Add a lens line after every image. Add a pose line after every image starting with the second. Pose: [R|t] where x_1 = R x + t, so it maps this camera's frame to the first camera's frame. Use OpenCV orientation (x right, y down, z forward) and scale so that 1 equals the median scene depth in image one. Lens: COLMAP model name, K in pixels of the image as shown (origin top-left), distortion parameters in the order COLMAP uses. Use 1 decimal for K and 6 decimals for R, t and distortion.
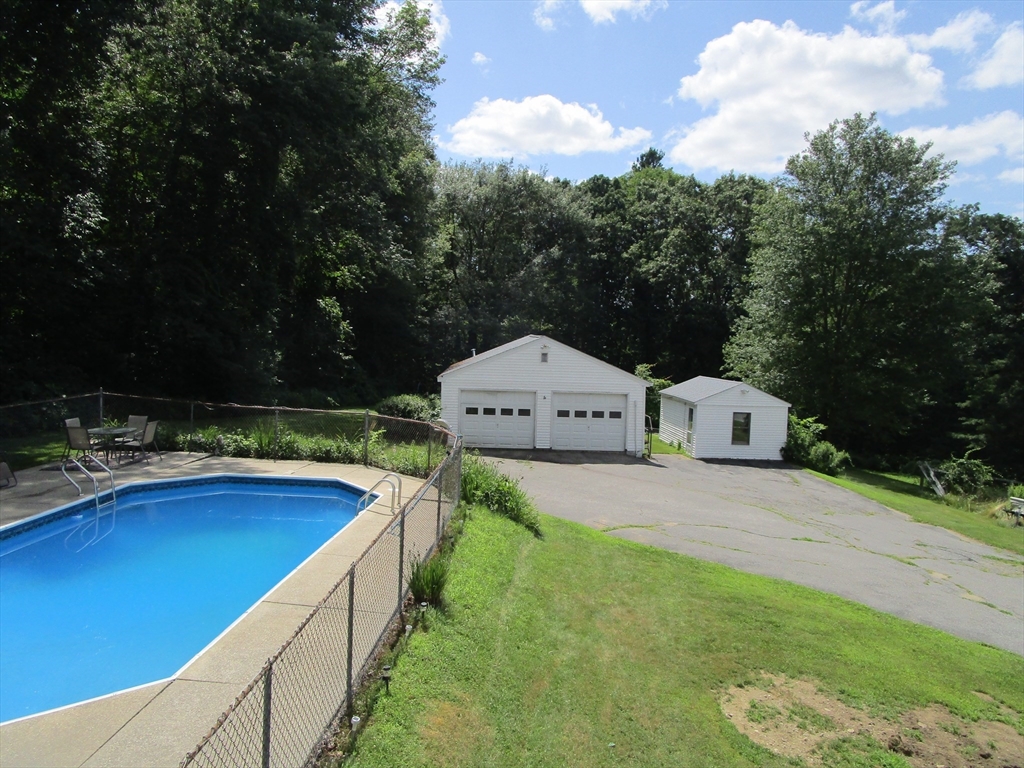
lens RADIAL K [[755.7, 0, 509.2], [0, 755.7, 383.8], [0, 0, 1]] dist [-0.040680, 0.012020]
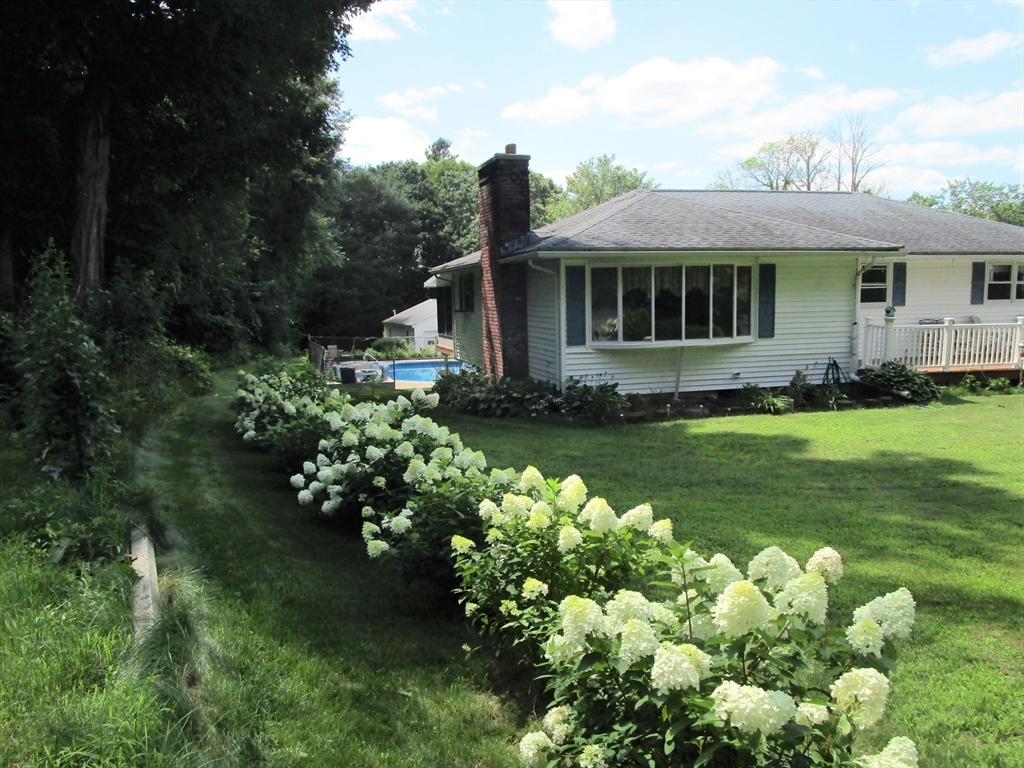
lens RADIAL K [[755.7, 0, 514.7], [0, 755.7, 386.9], [0, 0, 1]] dist [-0.040680, 0.012020]
pose [[0.950756, -0.081006, 0.299168, -0.272874], [0.065873, 0.996002, 0.060346, 0.044427], [-0.302860, -0.037667, 0.952290, -0.566688]]
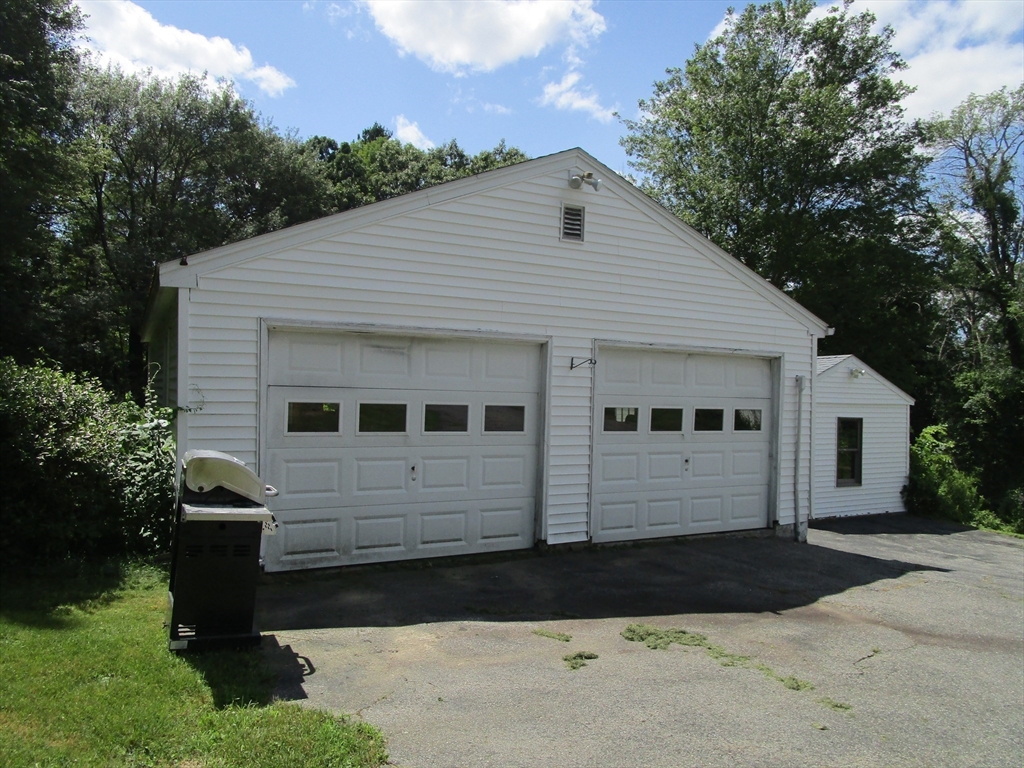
lens RADIAL K [[755.7, 0, 520.9], [0, 755.7, 385.3], [0, 0, 1]] dist [-0.040680, 0.012020]
pose [[0.894940, -0.006228, 0.446143, -0.086302], [0.034892, 0.997817, -0.056062, 0.036737], [-0.444821, 0.065739, 0.893204, 0.668156]]
